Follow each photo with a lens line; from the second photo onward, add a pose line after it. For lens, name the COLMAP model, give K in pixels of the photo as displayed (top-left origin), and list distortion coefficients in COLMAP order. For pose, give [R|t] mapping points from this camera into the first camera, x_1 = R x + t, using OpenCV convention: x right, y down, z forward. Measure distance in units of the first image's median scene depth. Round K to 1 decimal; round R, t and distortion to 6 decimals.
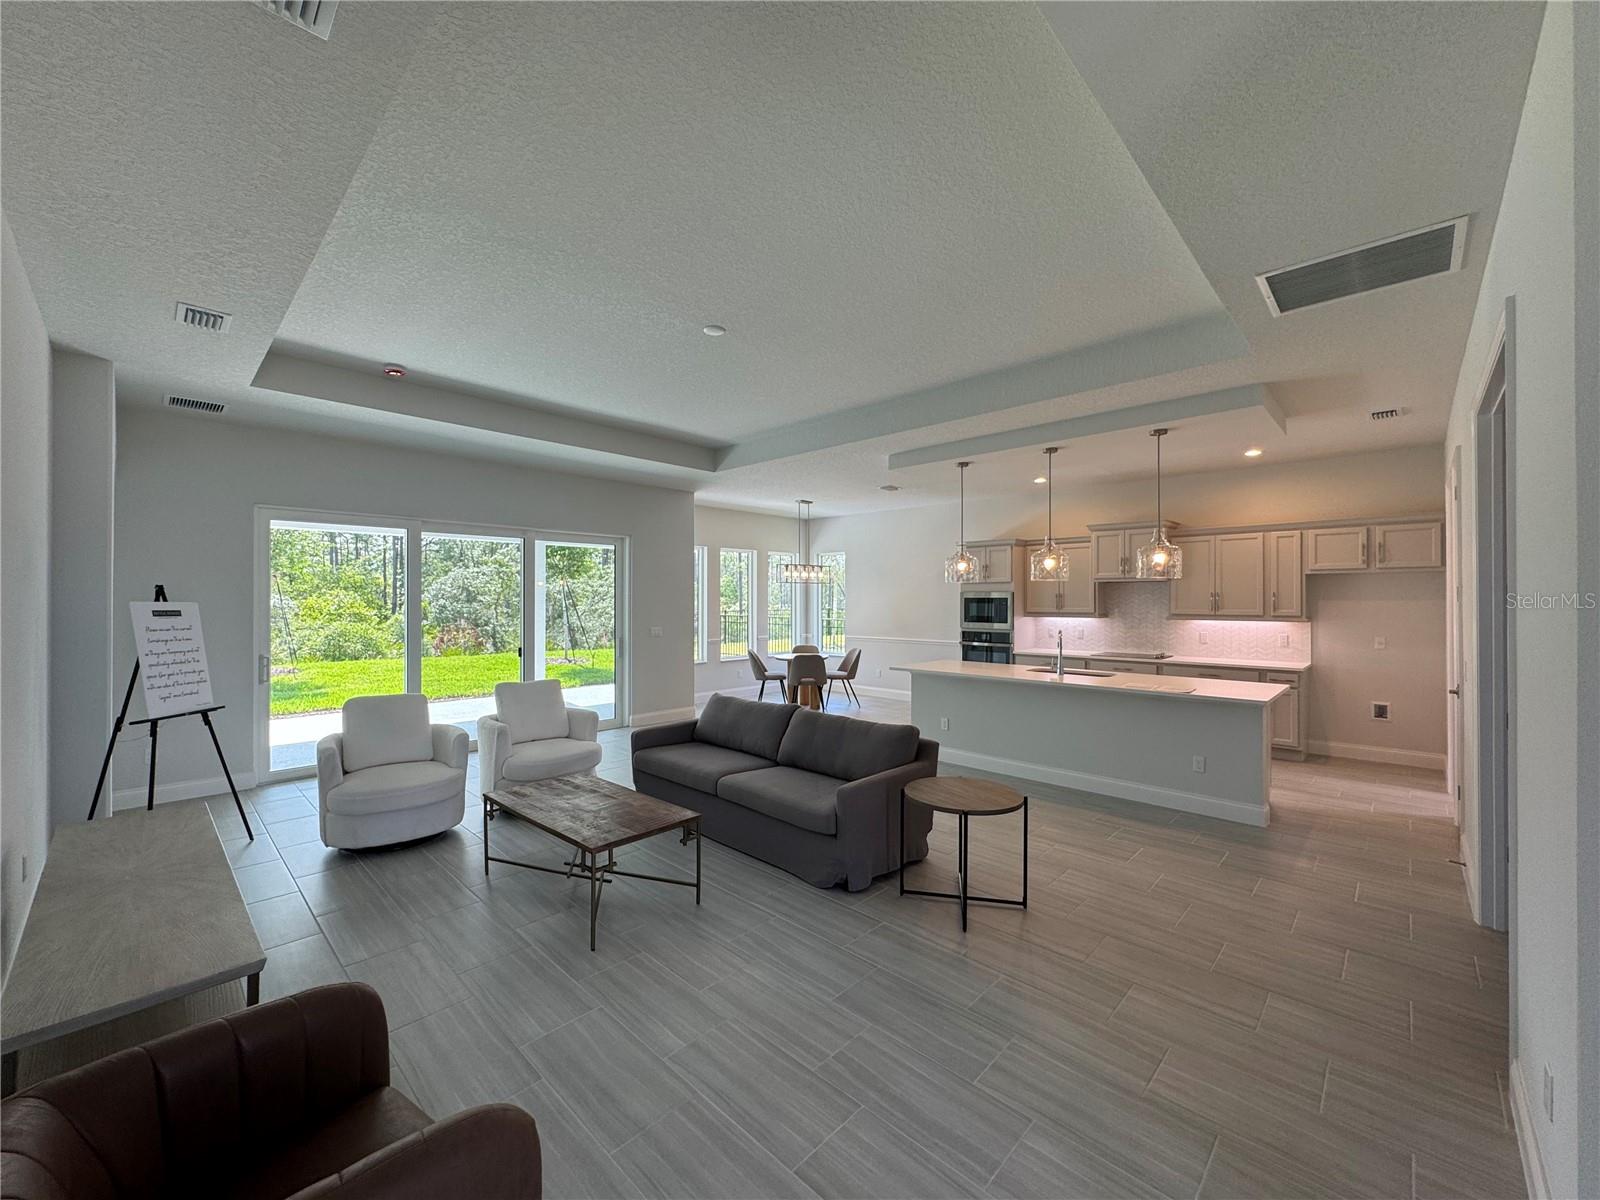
lens RADIAL K [[640.1, 0, 801.3], [0, 640.1, 598.6], [0, 0, 1]] dist [0.000780, 0.000139]
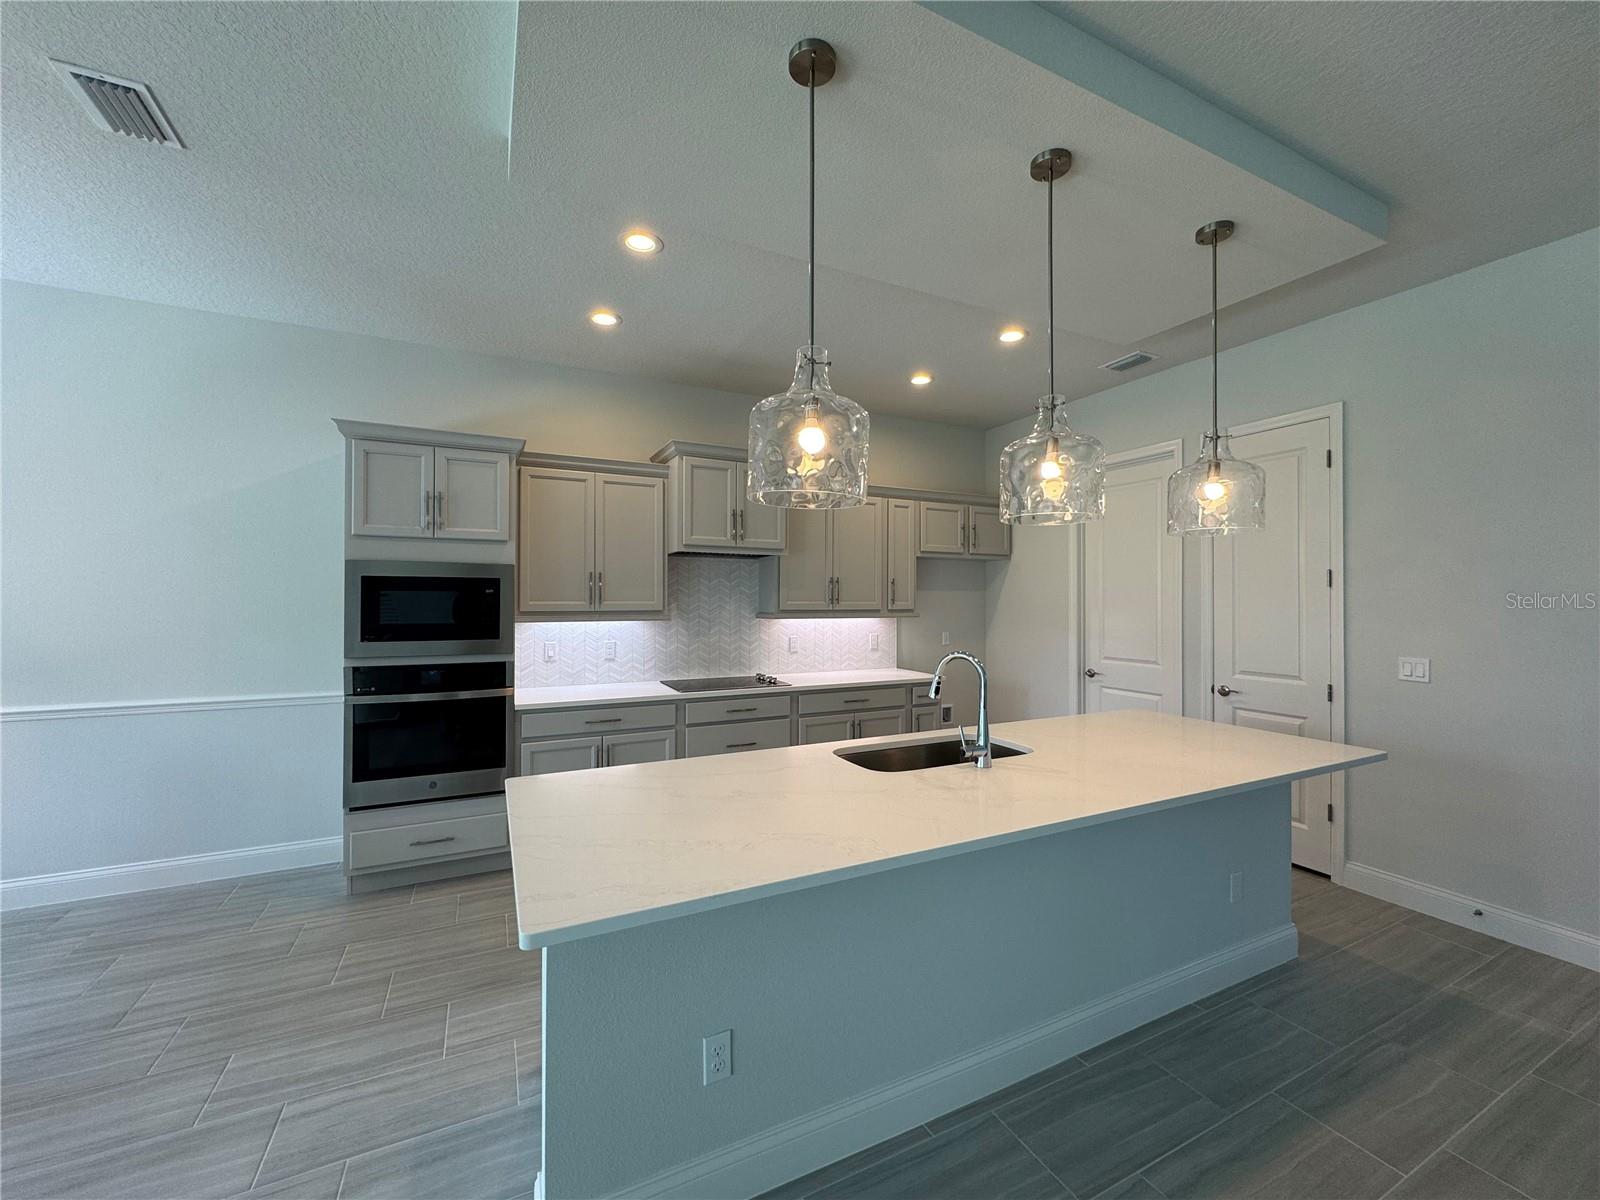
lens RADIAL K [[640.1, 0, 803.4], [0, 640.1, 597.1], [0, 0, 1]] dist [0.000780, 0.000139]
pose [[0.334078, 0.001097, 0.942545, -0.004460], [-0.006719, 0.999977, 0.001218, 0.009990], [-0.942521, -0.006740, 0.334078, 0.745862]]
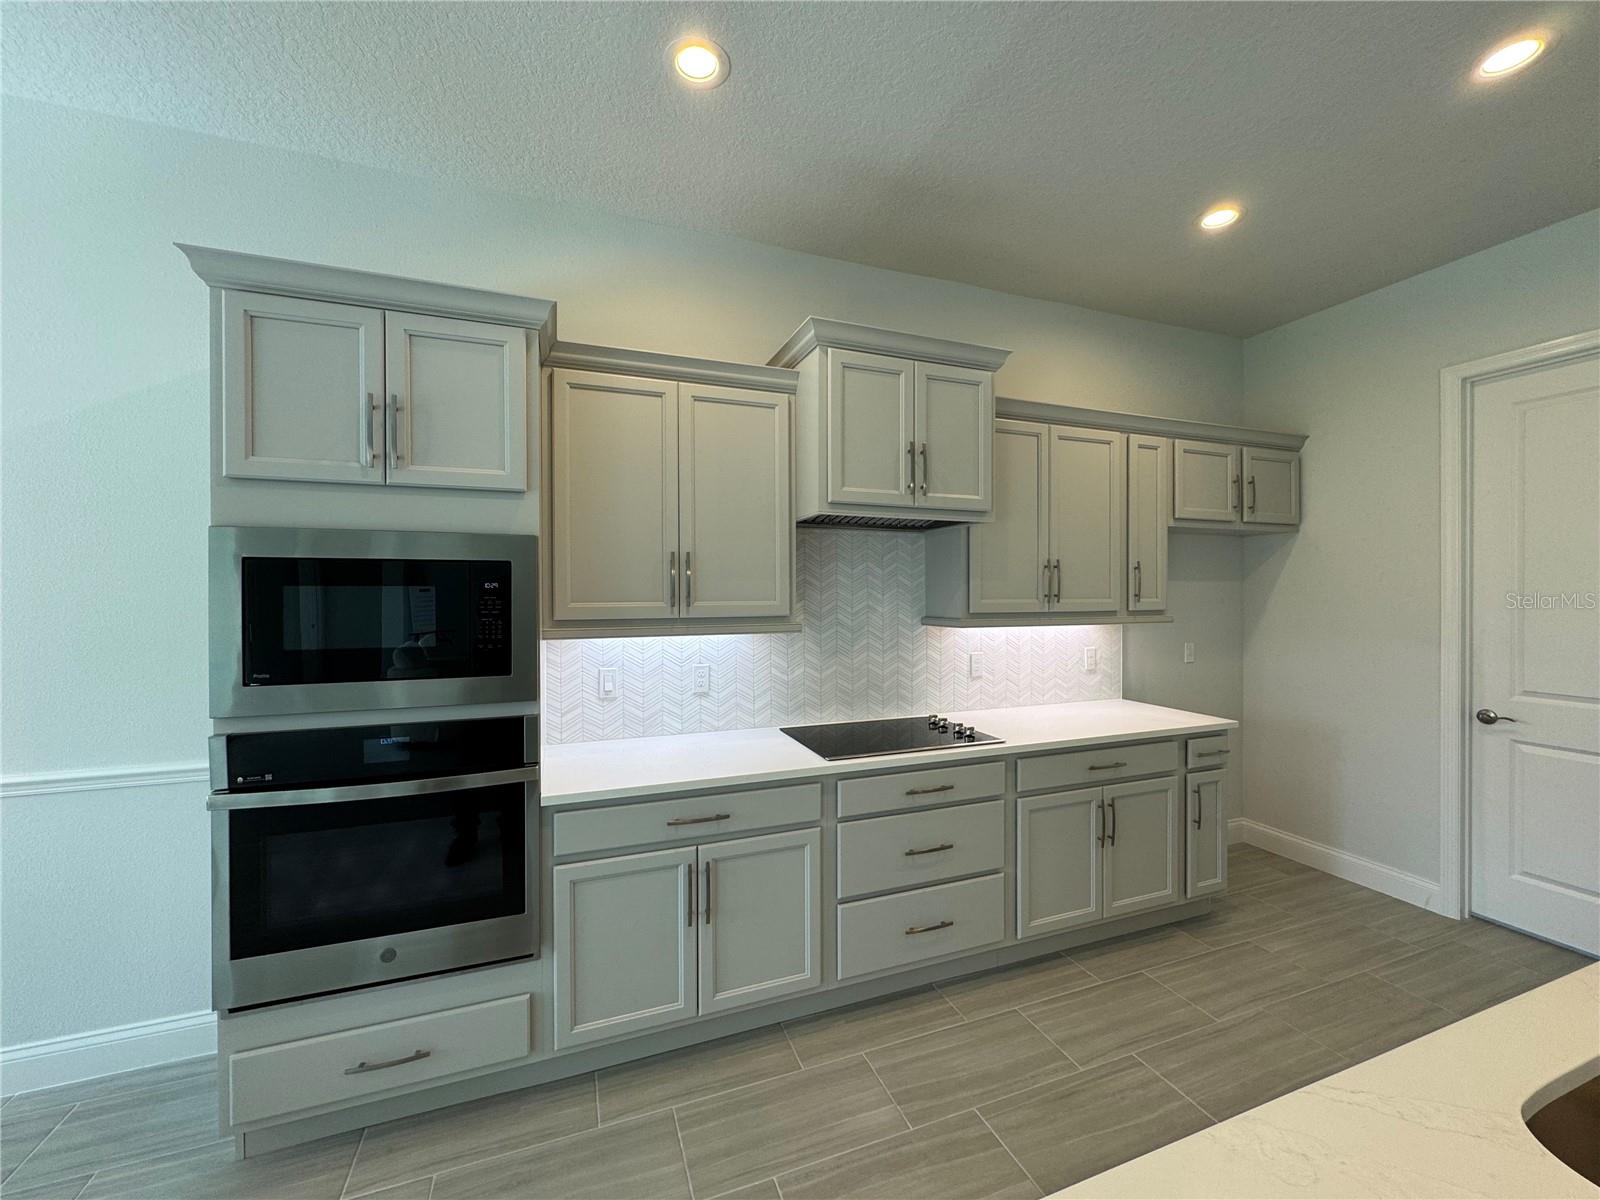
lens RADIAL K [[640.1, 0, 800.4], [0, 640.1, 595.3], [0, 0, 1]] dist [0.000780, 0.000139]
pose [[0.428240, -0.009202, 0.903618, 0.181359], [-0.000803, 0.999944, 0.010563, 0.008701], [-0.903665, -0.005250, 0.428209, 0.899292]]
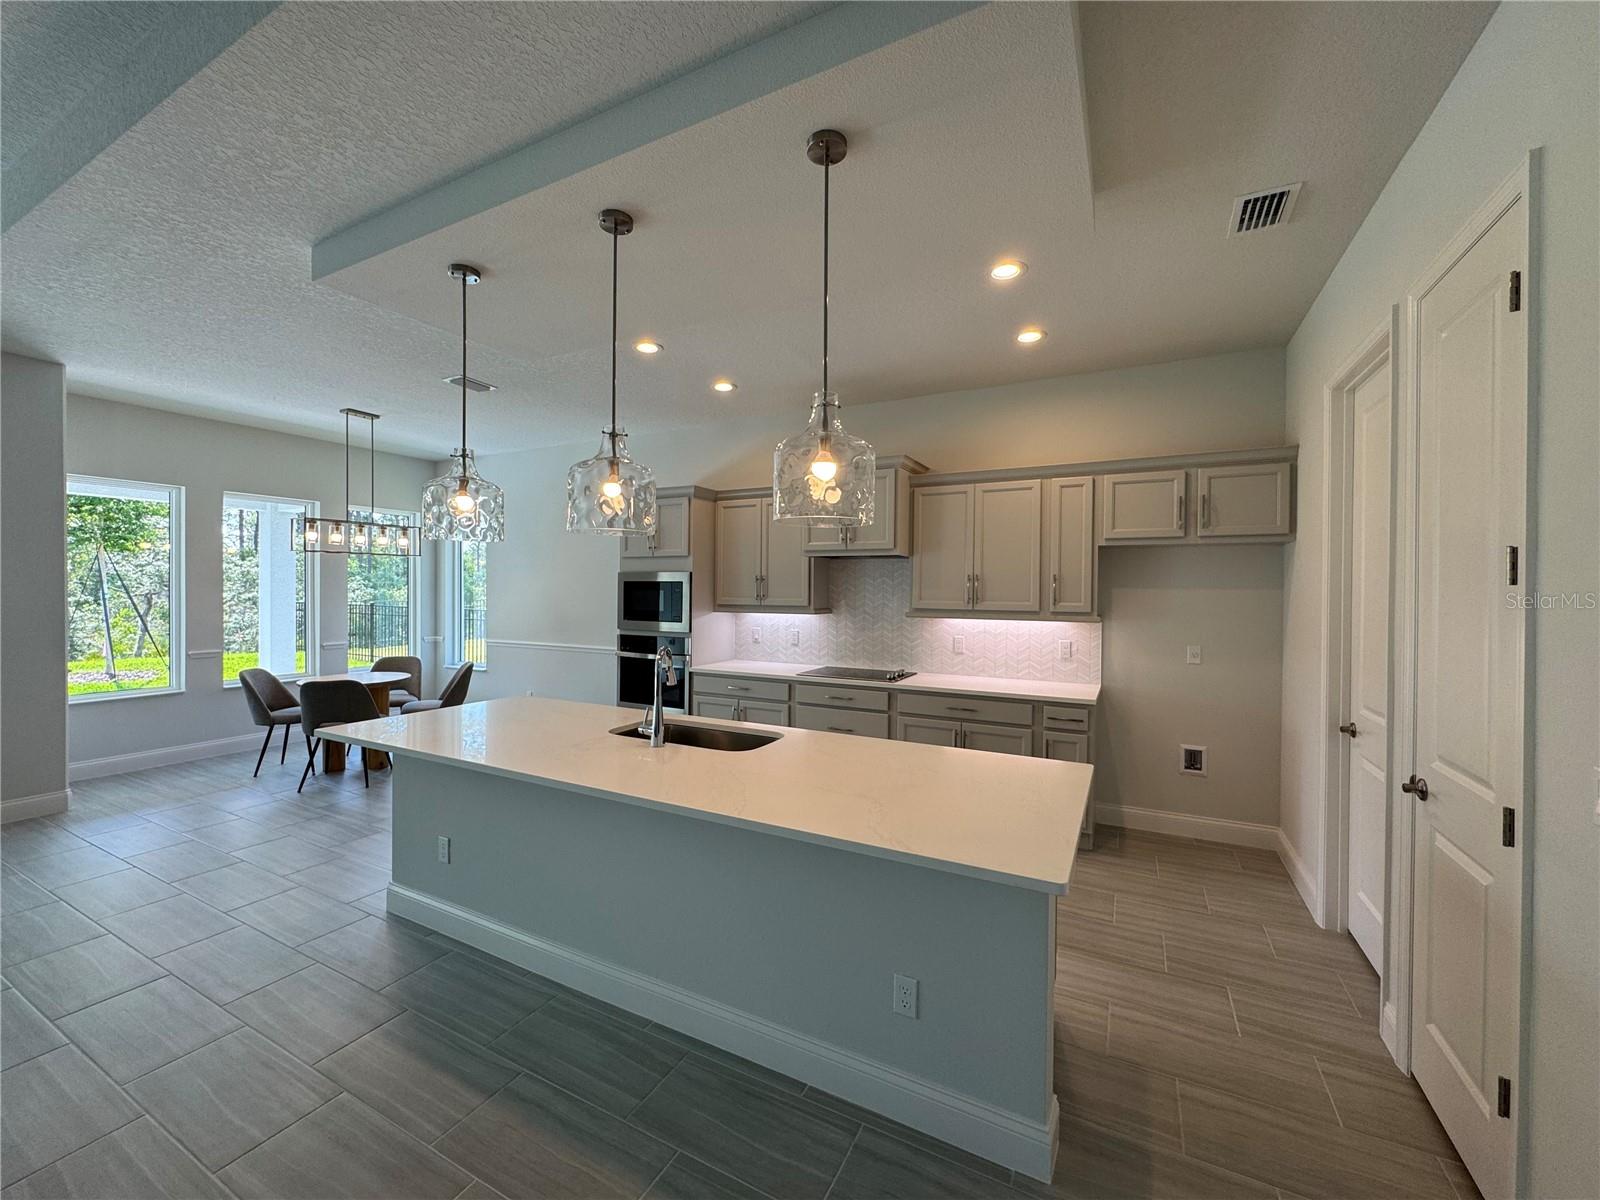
lens RADIAL K [[640.1, 0, 802.9], [0, 640.1, 598.3], [0, 0, 1]] dist [0.000780, 0.000139]
pose [[0.960048, 0.003306, 0.279817, 0.287905], [-0.008141, 0.999837, 0.016118, 0.004329], [-0.279718, -0.017752, 0.959918, 0.411588]]
